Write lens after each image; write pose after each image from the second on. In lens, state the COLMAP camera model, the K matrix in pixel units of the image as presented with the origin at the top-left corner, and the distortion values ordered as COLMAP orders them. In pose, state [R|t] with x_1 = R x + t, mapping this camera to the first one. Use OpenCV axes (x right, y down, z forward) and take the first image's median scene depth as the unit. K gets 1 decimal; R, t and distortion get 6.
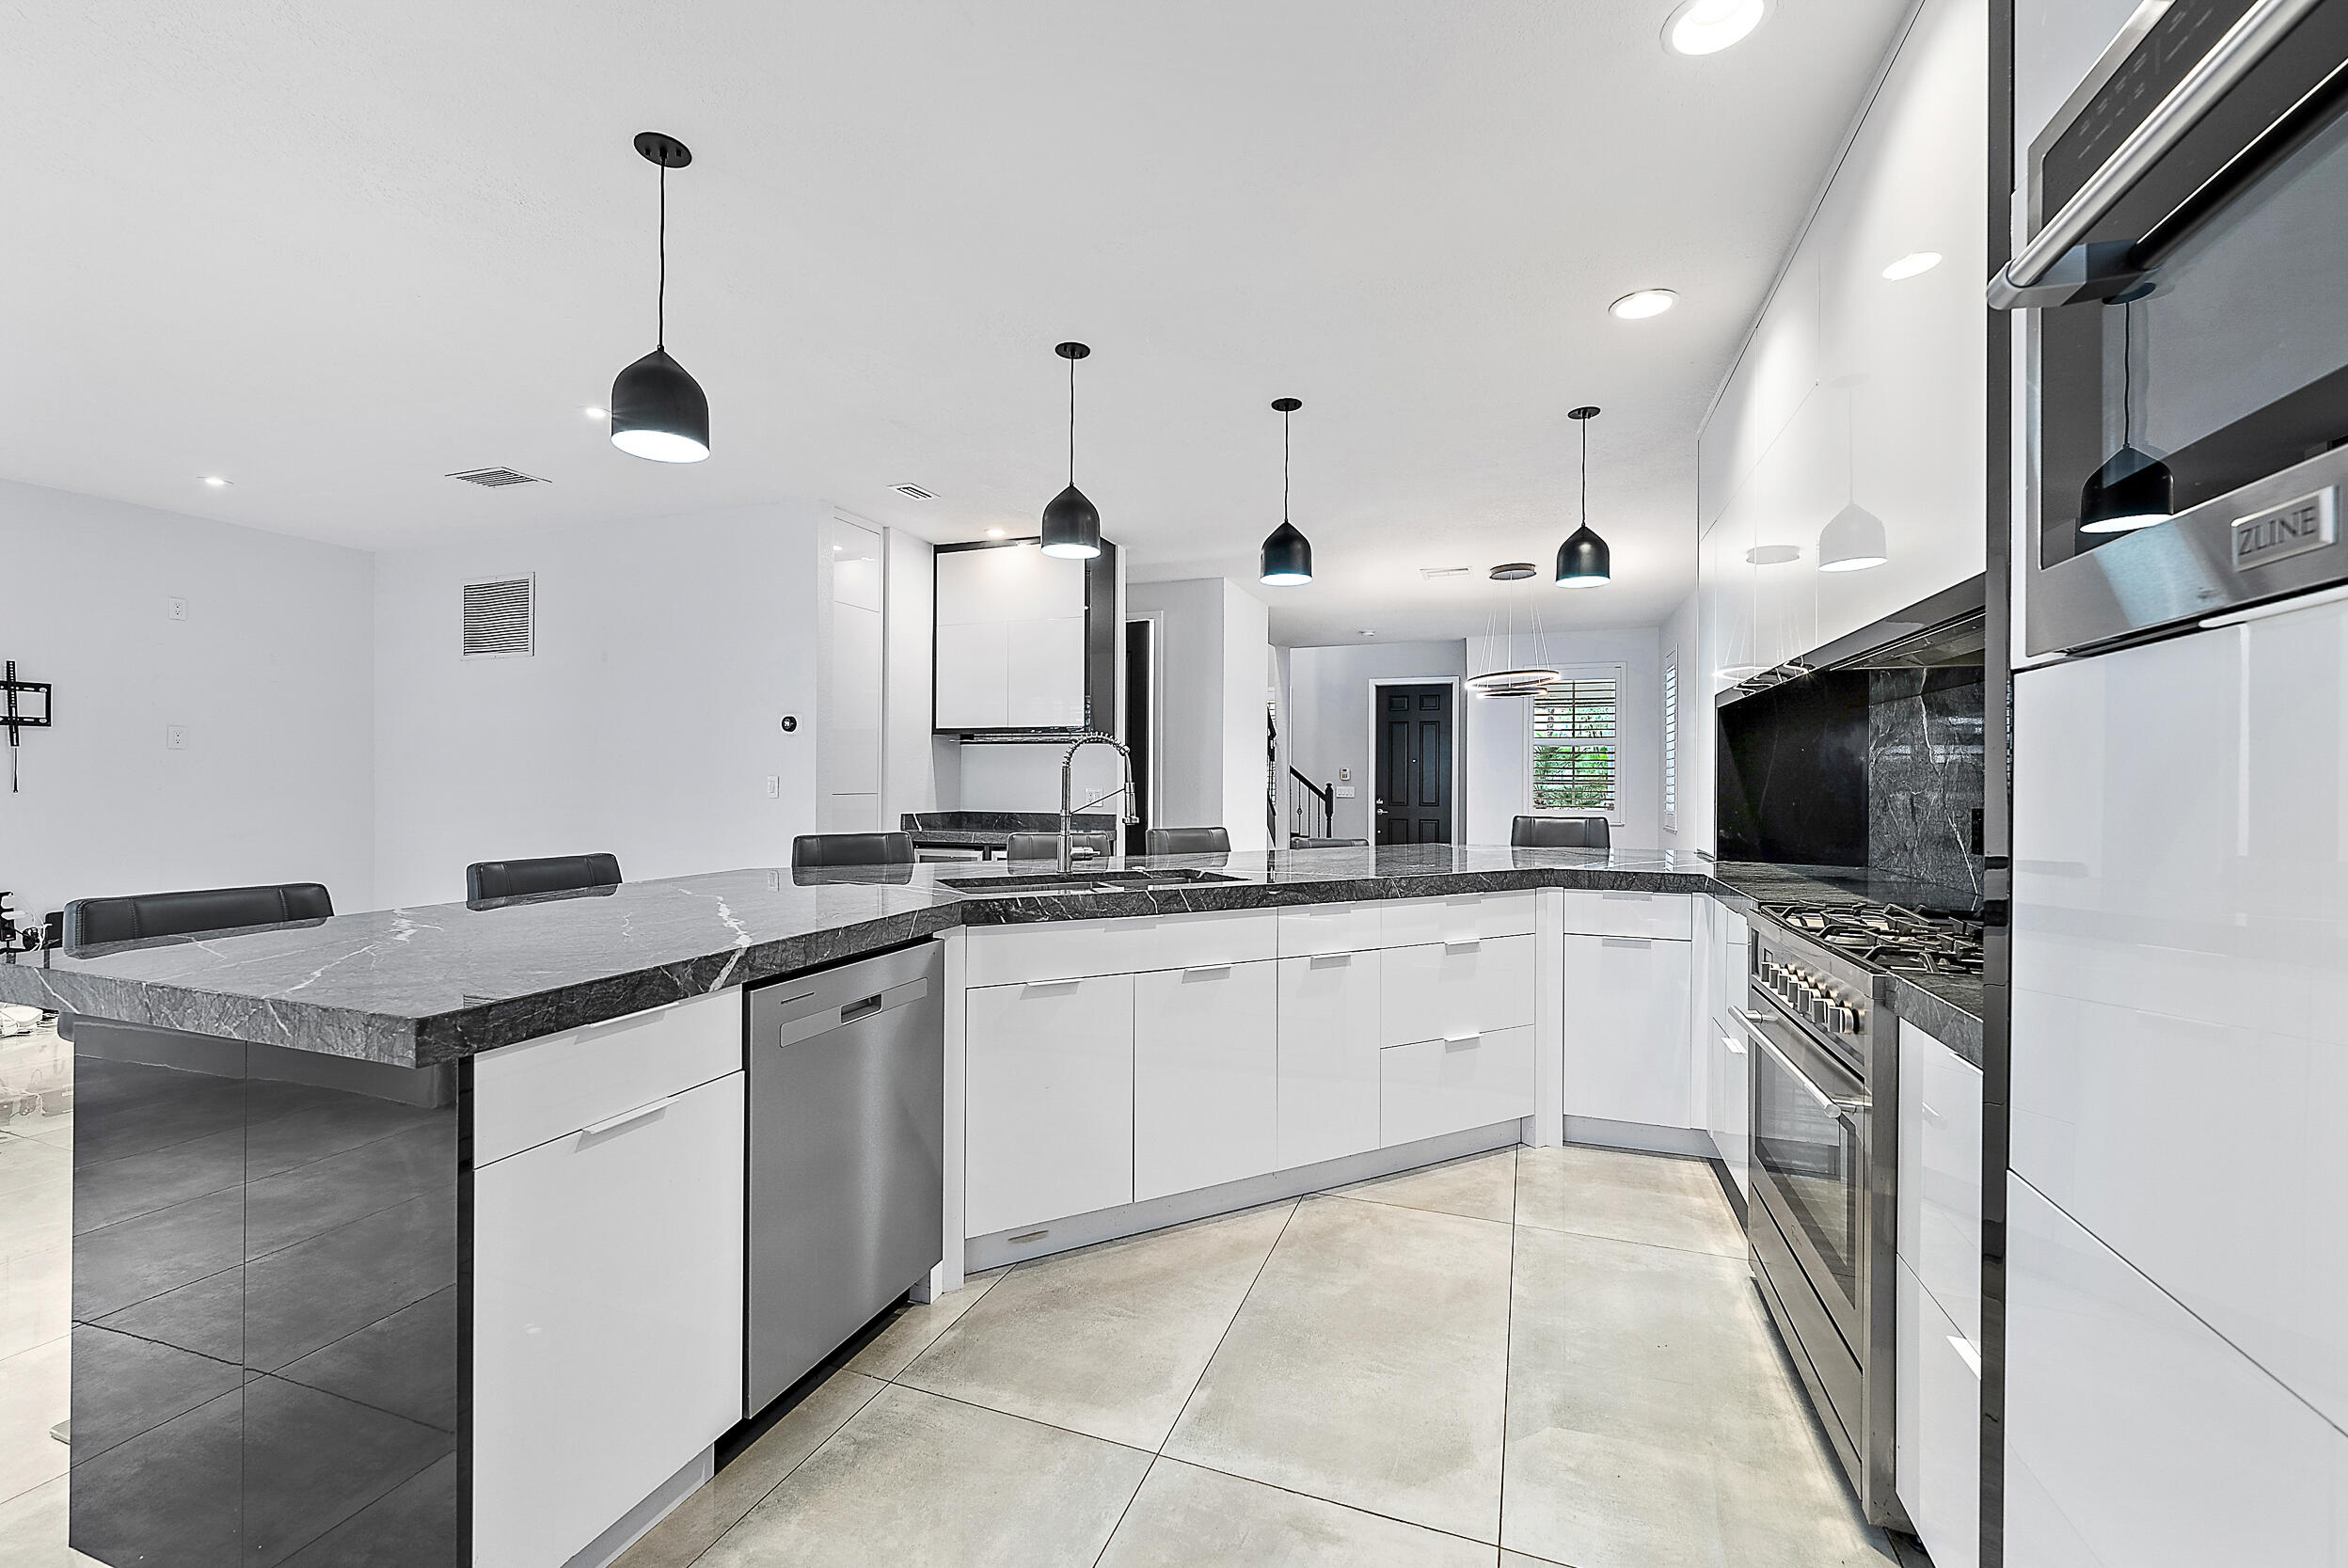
lens RADIAL K [[927.3, 0, 1162.7], [0, 927.3, 782.4], [0, 0, 1]] dist [-0.001457, 0.000063]
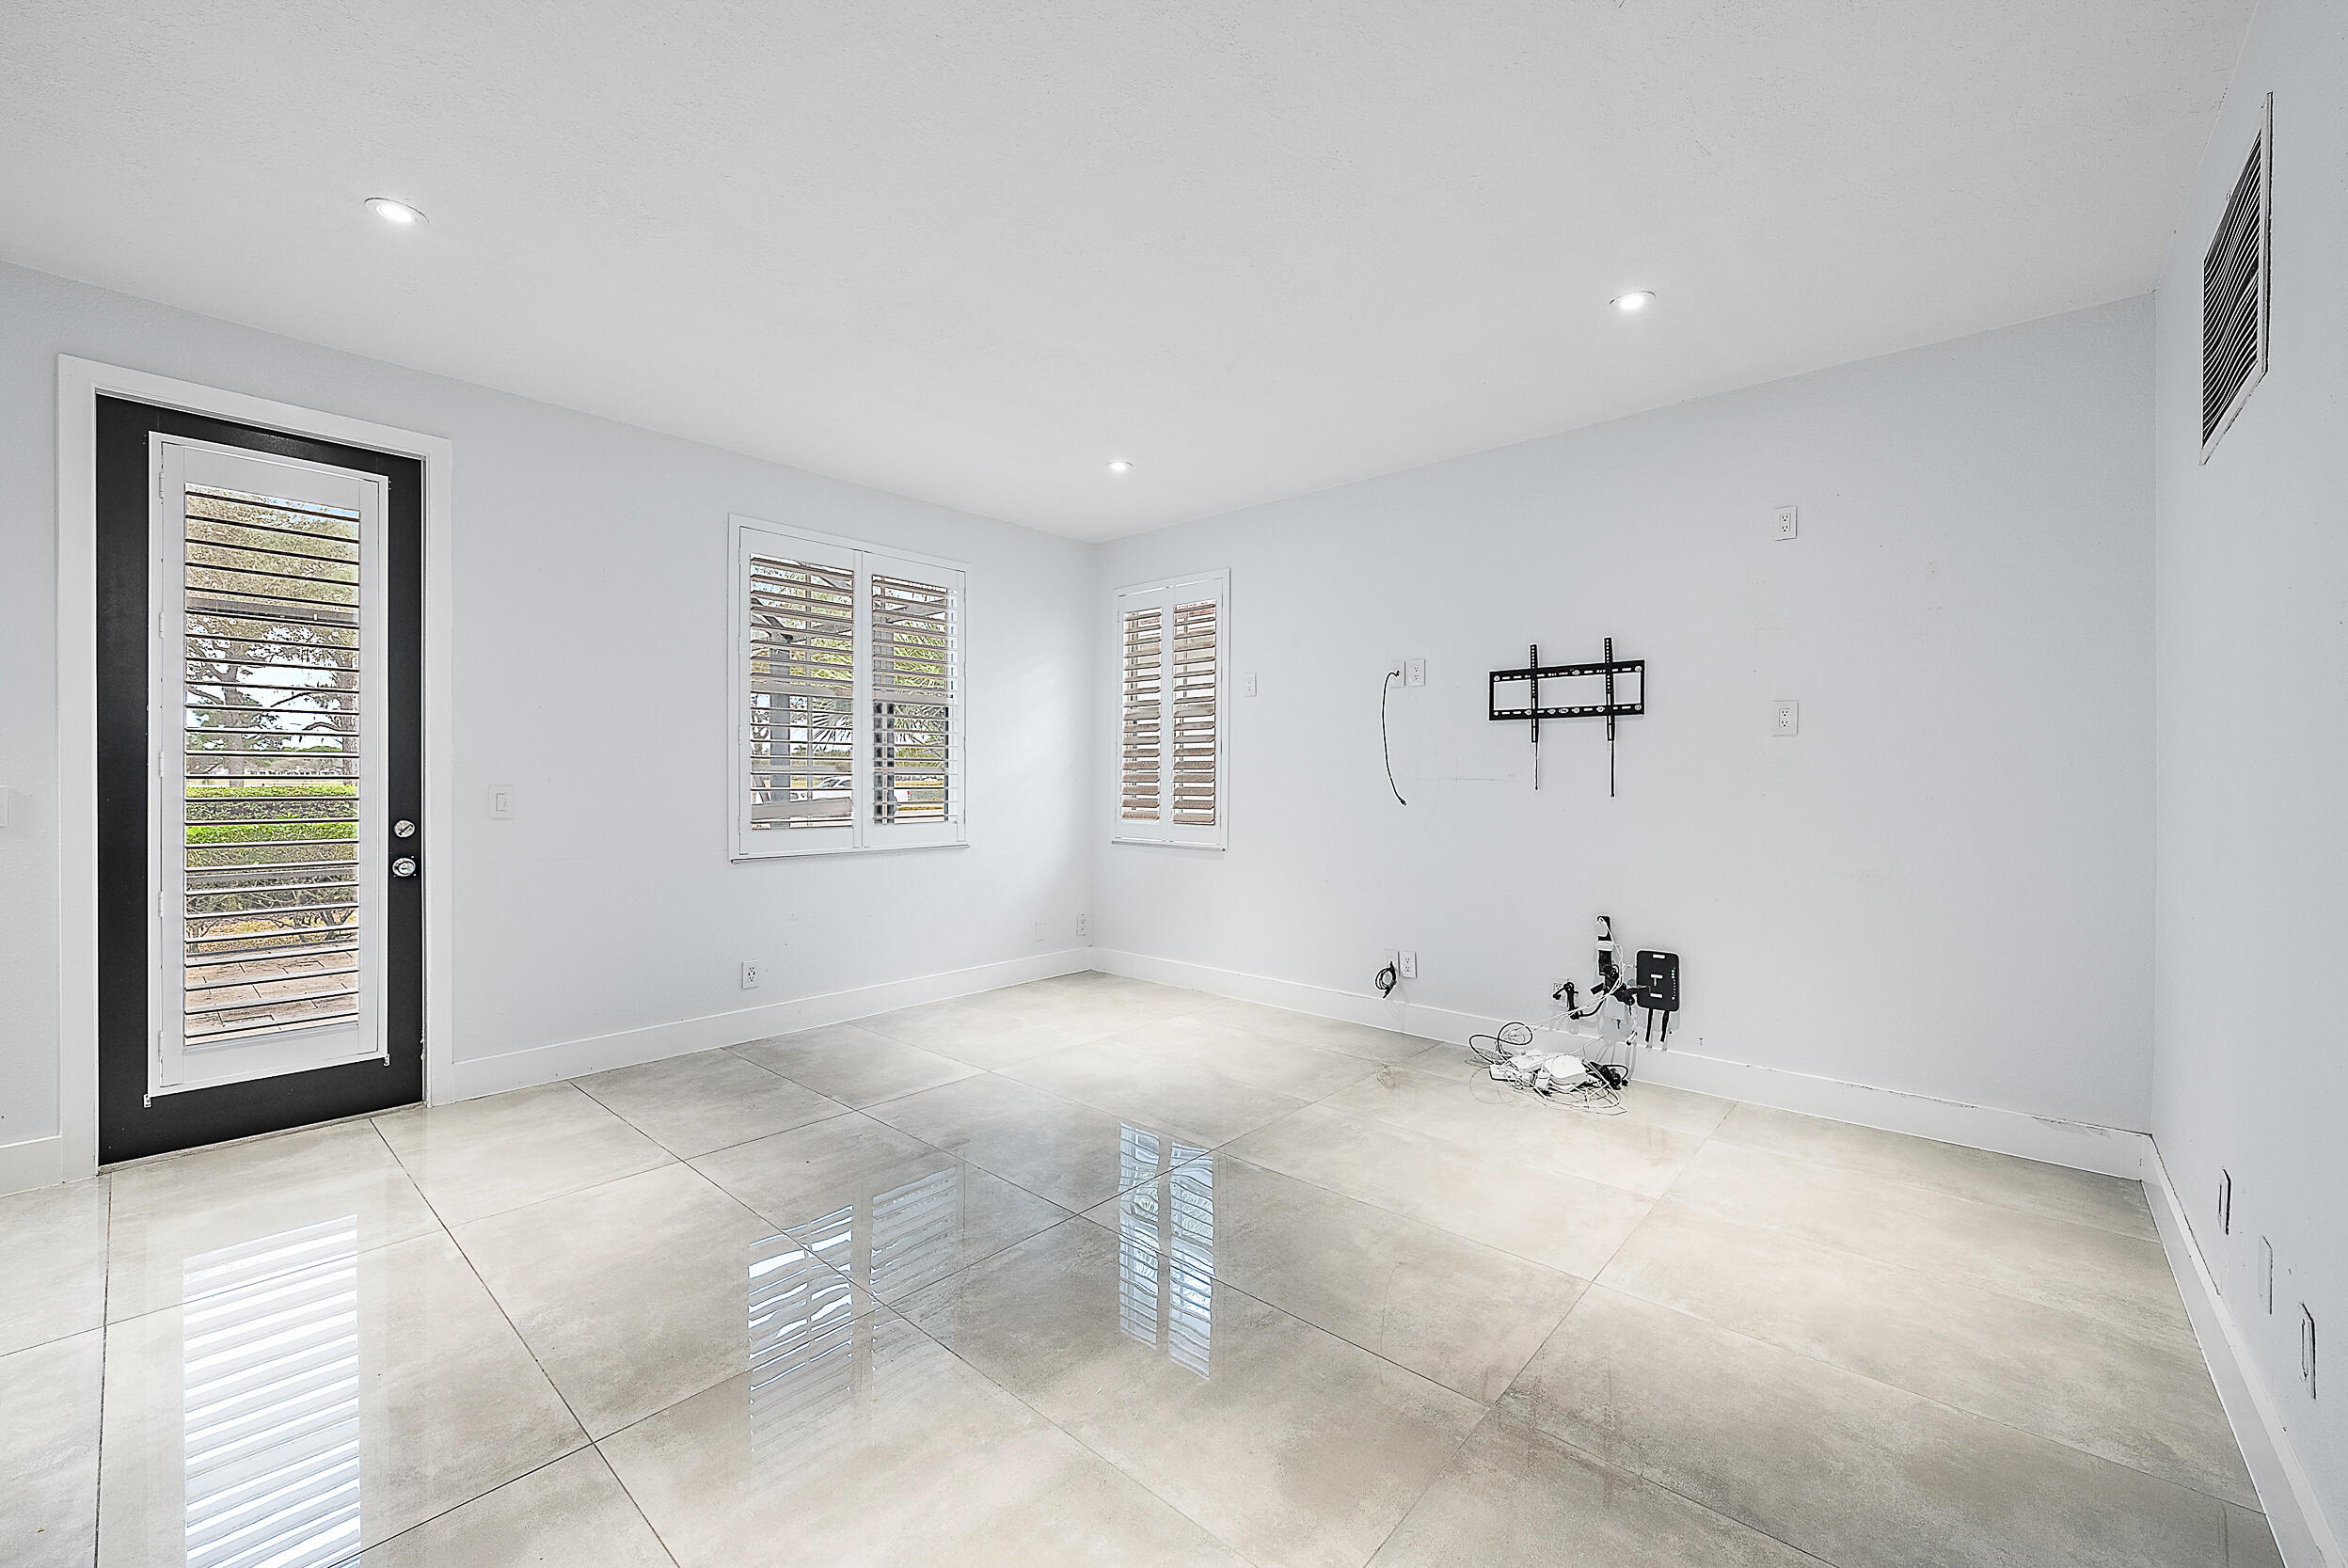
lens RADIAL K [[927.3, 0, 1191.1], [0, 927.3, 774.5], [0, 0, 1]] dist [-0.001457, 0.000063]
pose [[-0.342818, -0.010753, -0.939340, -0.268561], [-0.011402, 0.999908, -0.007286, 0.001096], [0.939333, 0.008212, -0.342909, 0.745533]]
